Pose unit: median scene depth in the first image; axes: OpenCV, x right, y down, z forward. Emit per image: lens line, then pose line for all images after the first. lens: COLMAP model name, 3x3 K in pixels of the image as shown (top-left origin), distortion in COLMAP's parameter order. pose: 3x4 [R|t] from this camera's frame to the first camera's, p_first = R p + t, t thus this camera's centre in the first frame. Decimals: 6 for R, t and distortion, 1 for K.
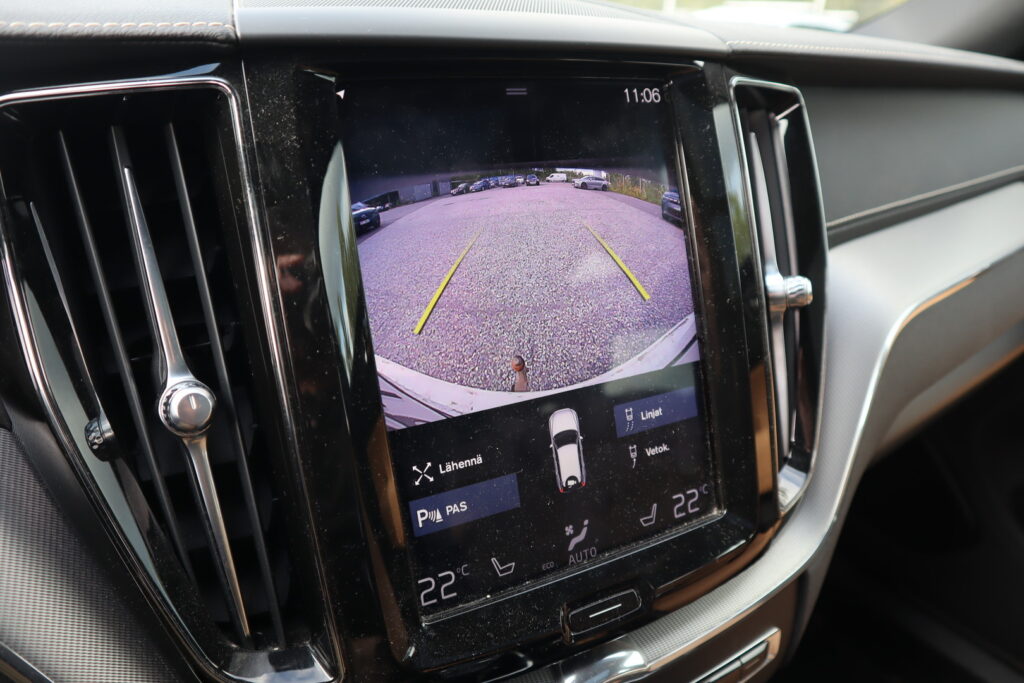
lens RADIAL K [[693.1, 0, 512.0], [0, 693.1, 341.5], [0, 0, 1]] dist [-0.111970, 0.062750]
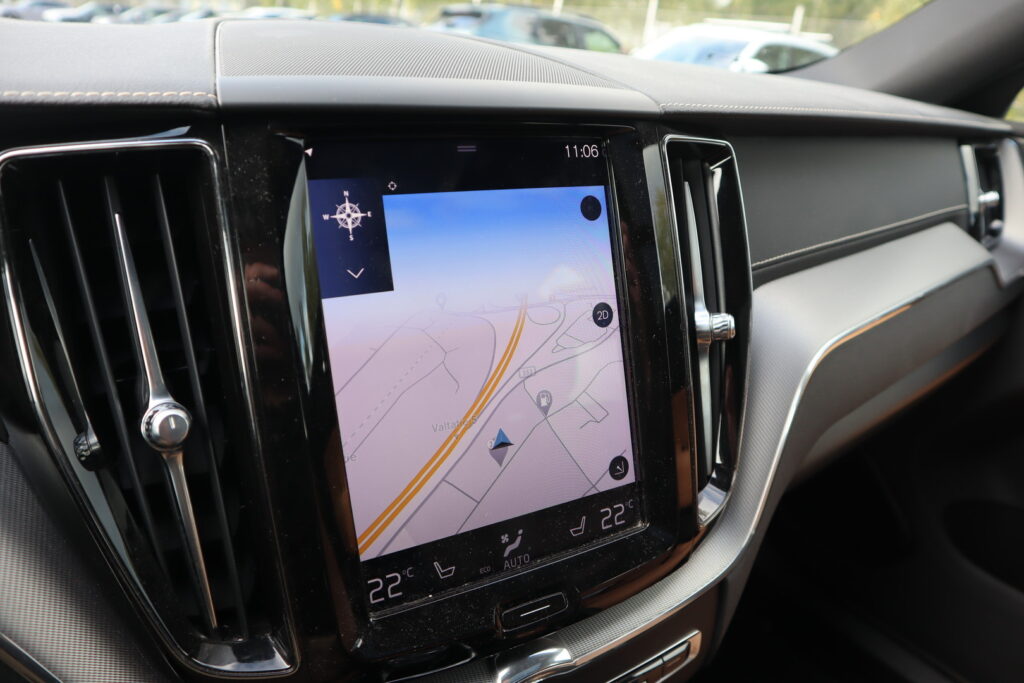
lens RADIAL K [[693.1, 0, 512.0], [0, 693.1, 341.5], [0, 0, 1]] dist [-0.111970, 0.062750]
pose [[0.999085, 0.023497, 0.035739, 0.050992], [-0.023208, 0.999695, -0.008459, -0.042913], [-0.035927, 0.007622, 0.999325, -0.140241]]
